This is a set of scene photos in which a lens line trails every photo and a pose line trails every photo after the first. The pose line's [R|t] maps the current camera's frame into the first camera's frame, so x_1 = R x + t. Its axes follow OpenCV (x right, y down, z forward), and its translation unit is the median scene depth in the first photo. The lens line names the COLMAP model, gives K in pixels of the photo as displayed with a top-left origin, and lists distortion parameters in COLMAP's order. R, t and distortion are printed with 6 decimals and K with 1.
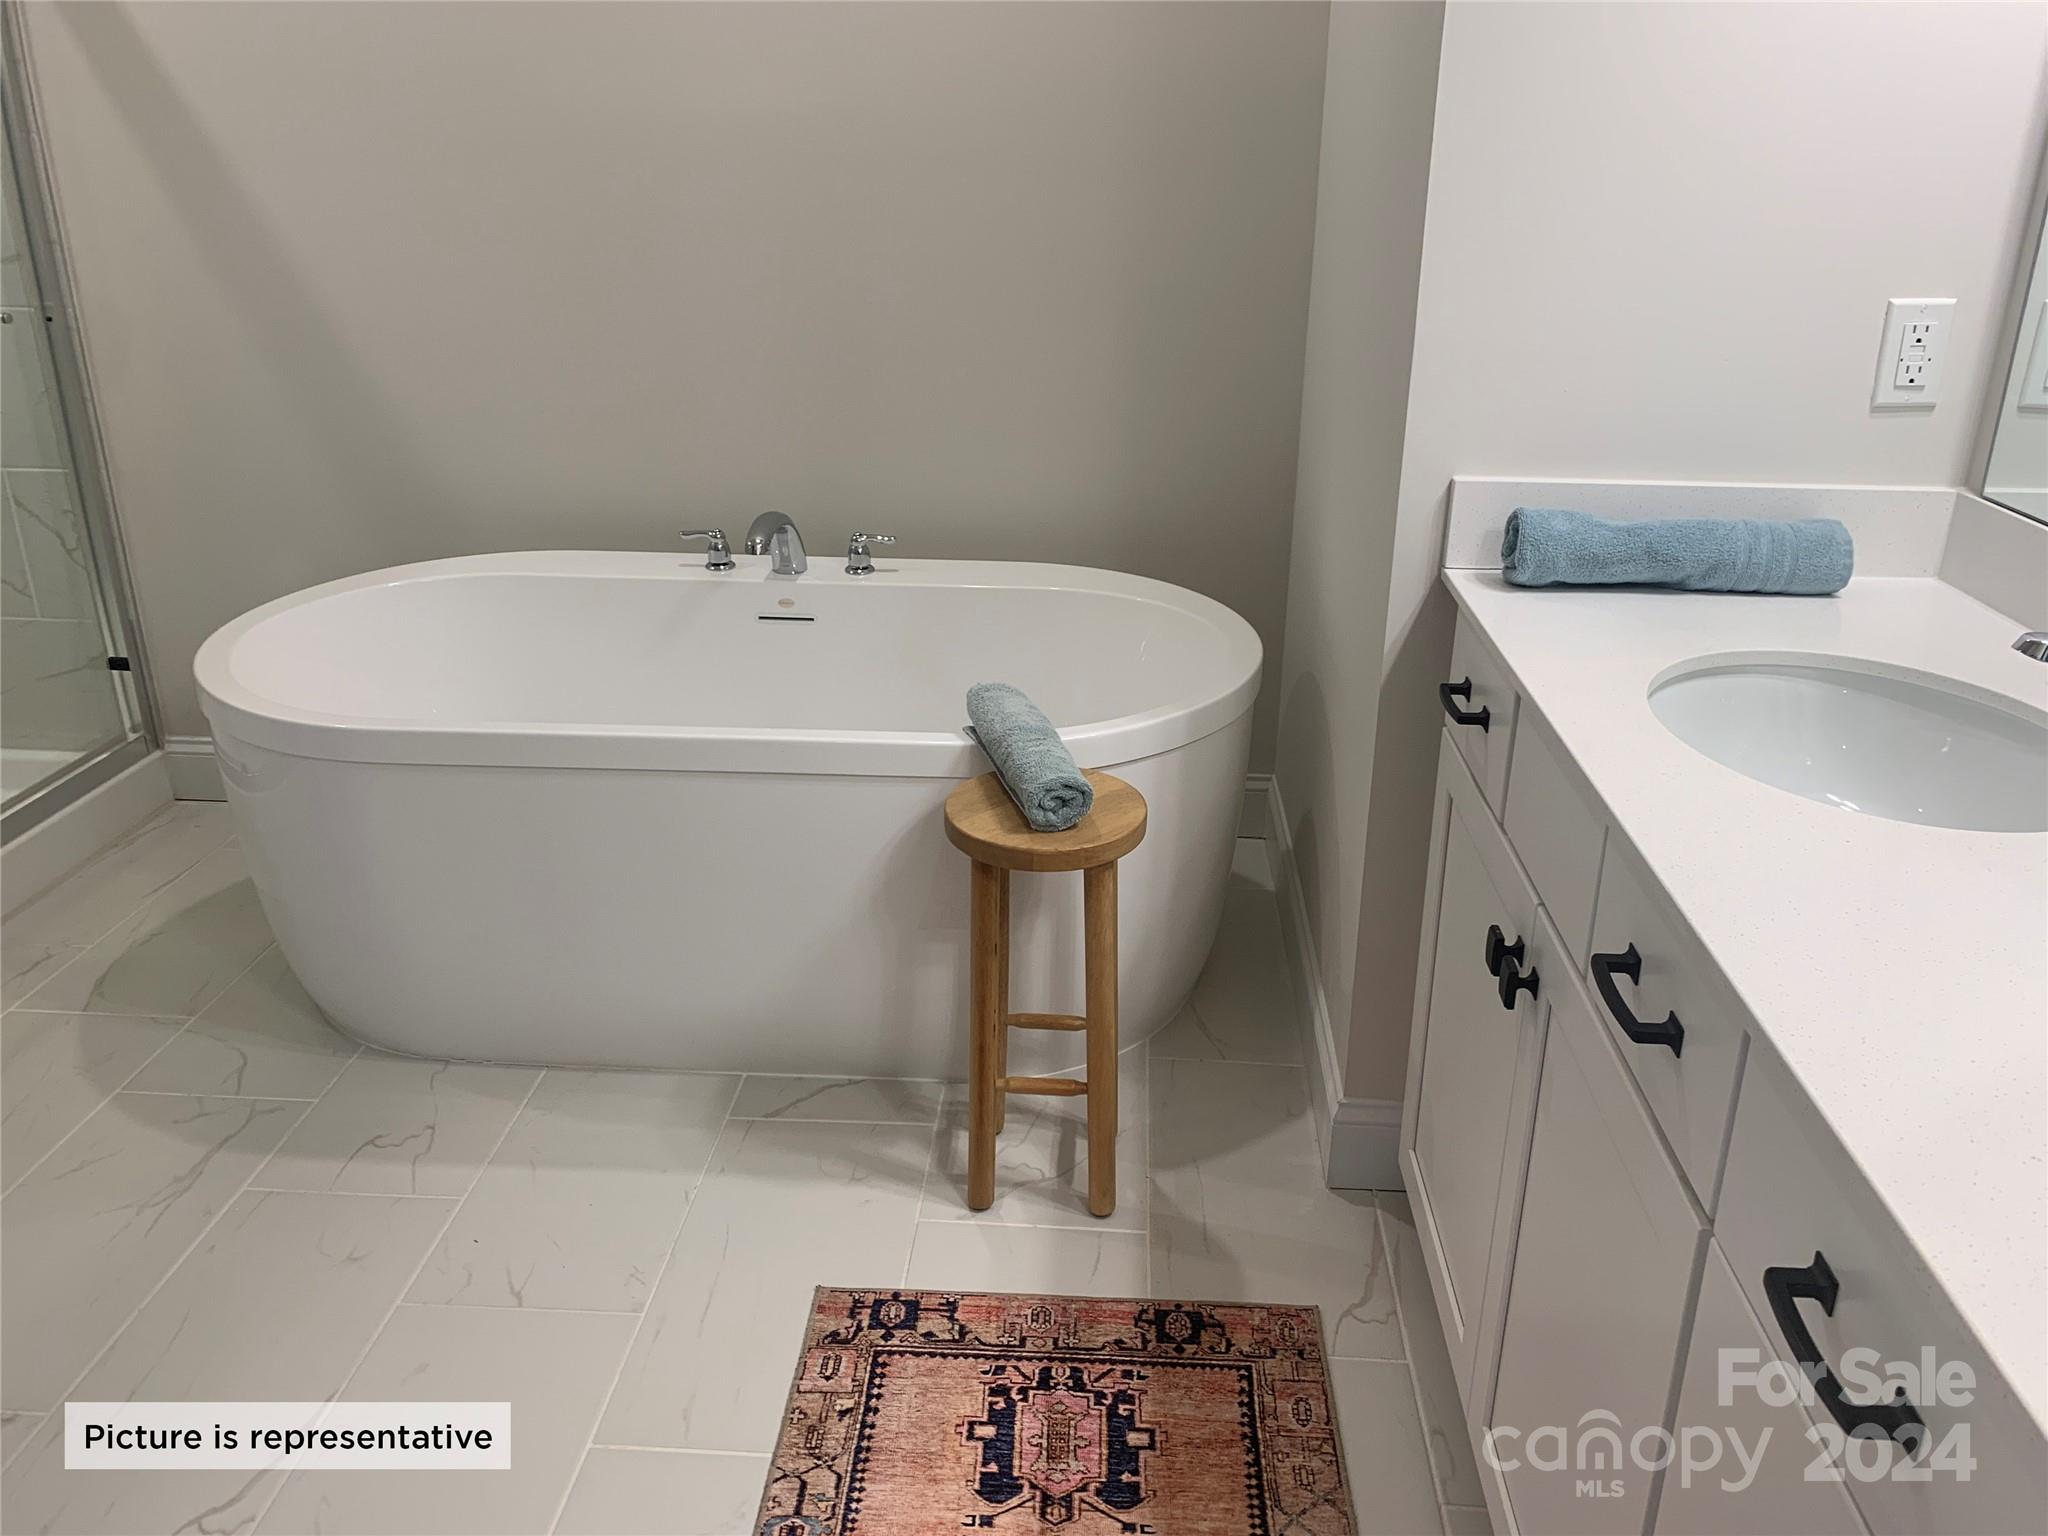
lens RADIAL K [[1571.6, 0, 1023.4], [0, 1571.6, 764.9], [0, 0, 1]] dist [0.000474, -0.000108]
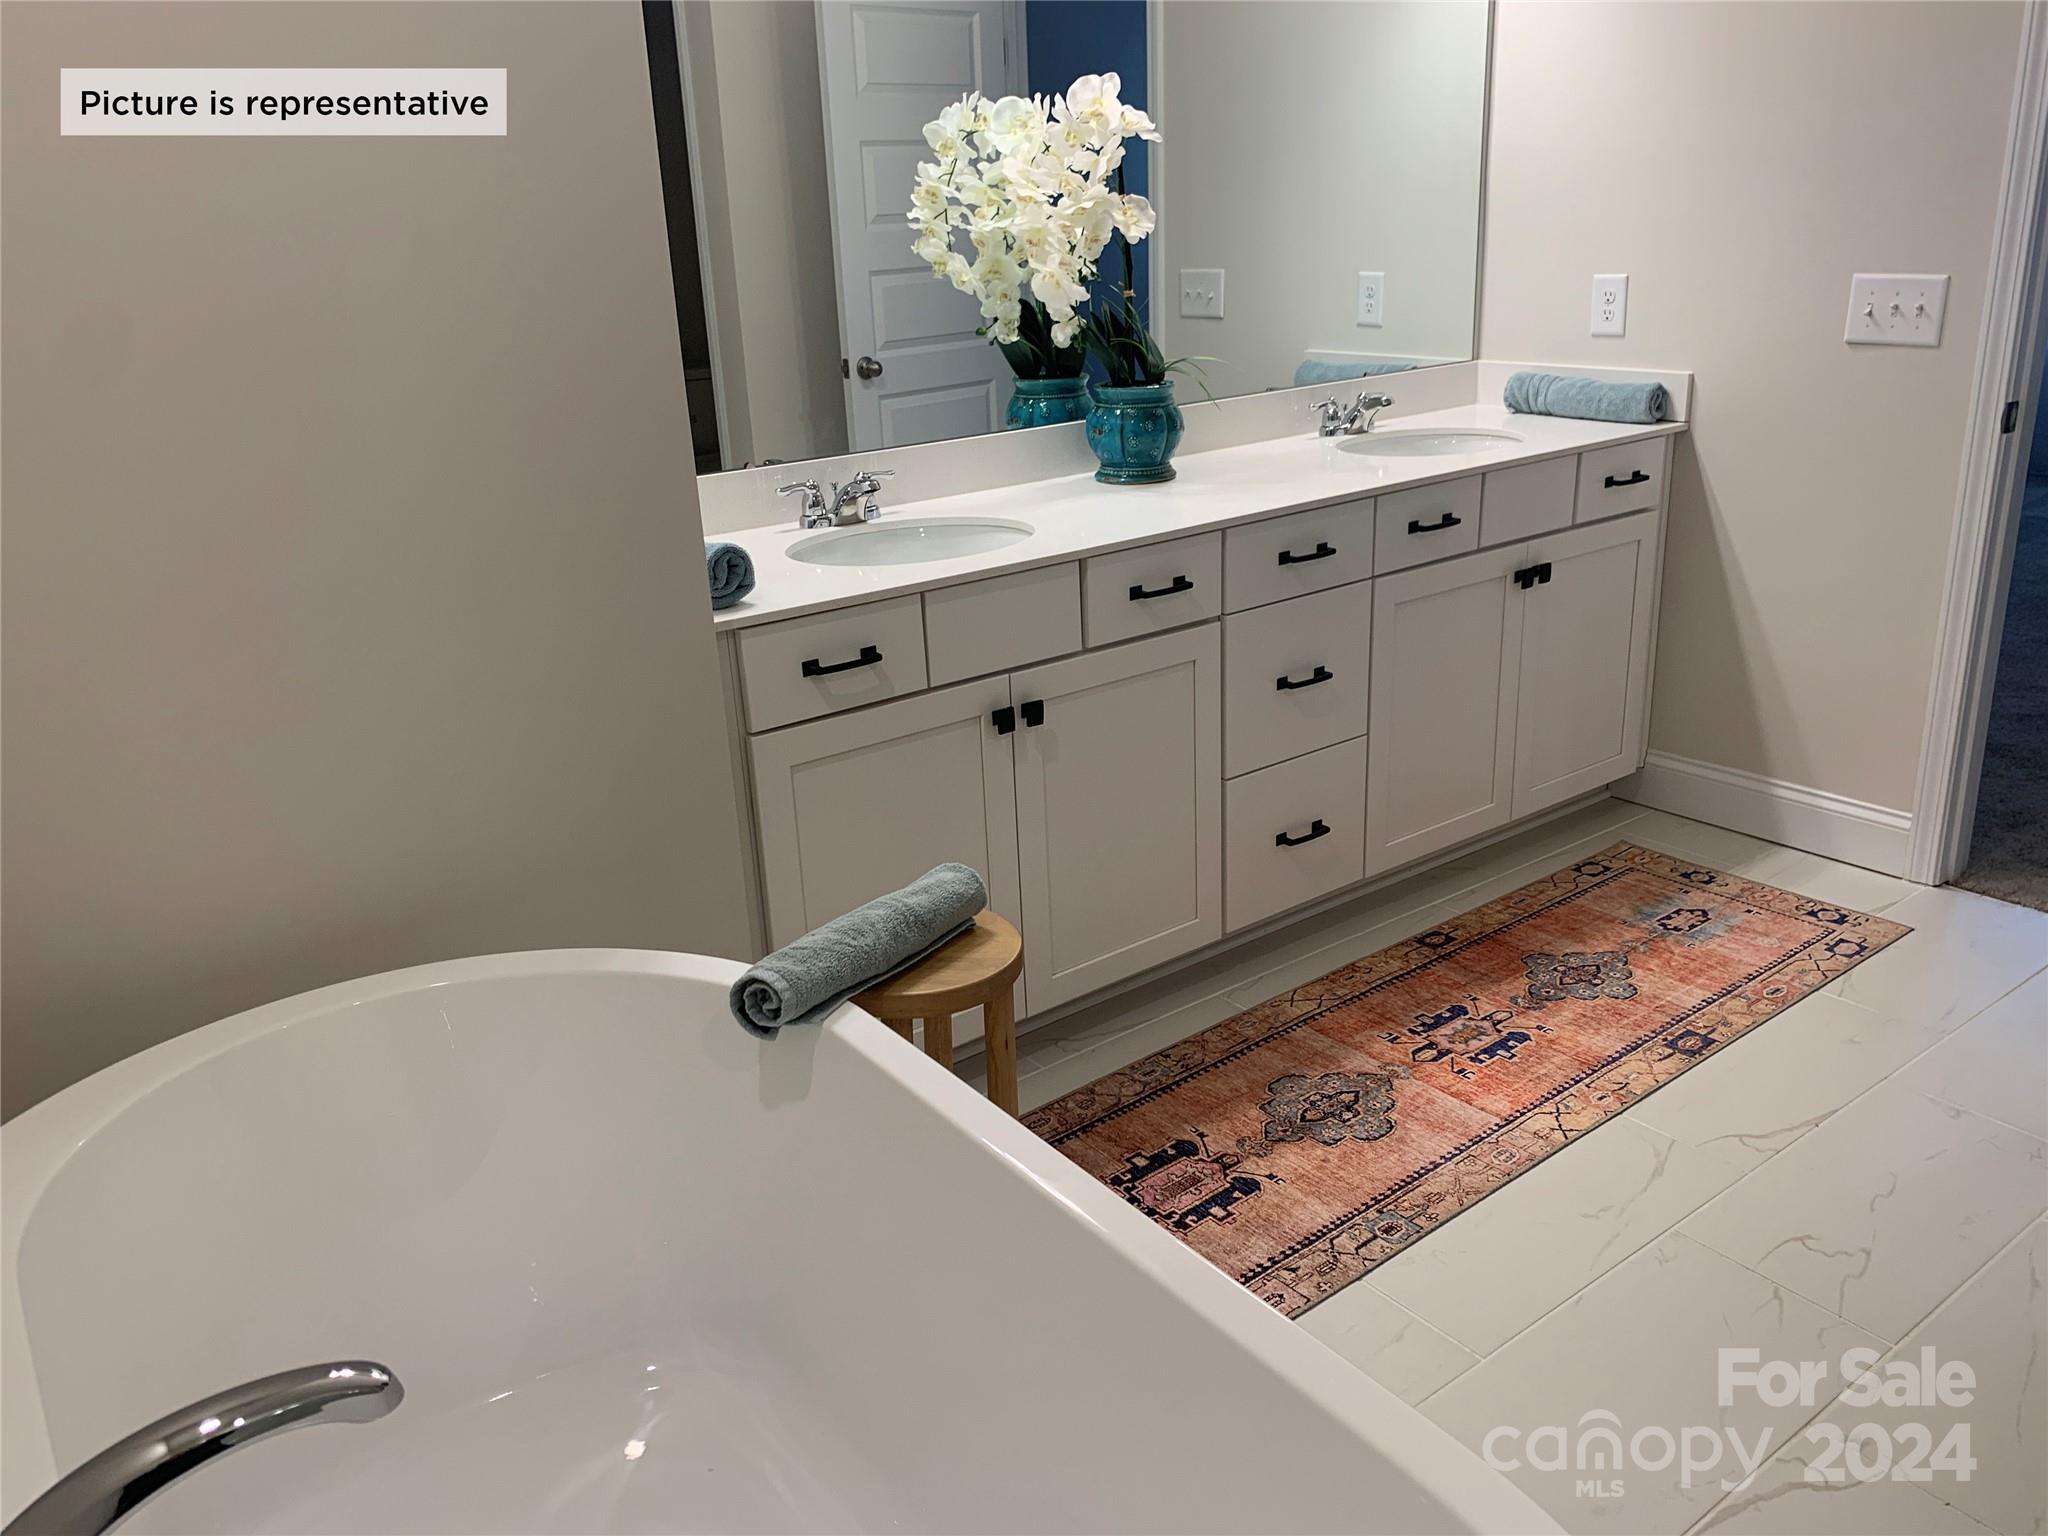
lens RADIAL K [[1571.6, 0, 1022.8], [0, 1571.6, 765.7], [0, 0, 1]] dist [0.000474, -0.000108]
pose [[-0.656112, -0.228664, 0.719186, -0.791109], [0.314660, 0.783307, 0.536115, -0.630727], [-0.685934, 0.578051, -0.441986, 1.513791]]
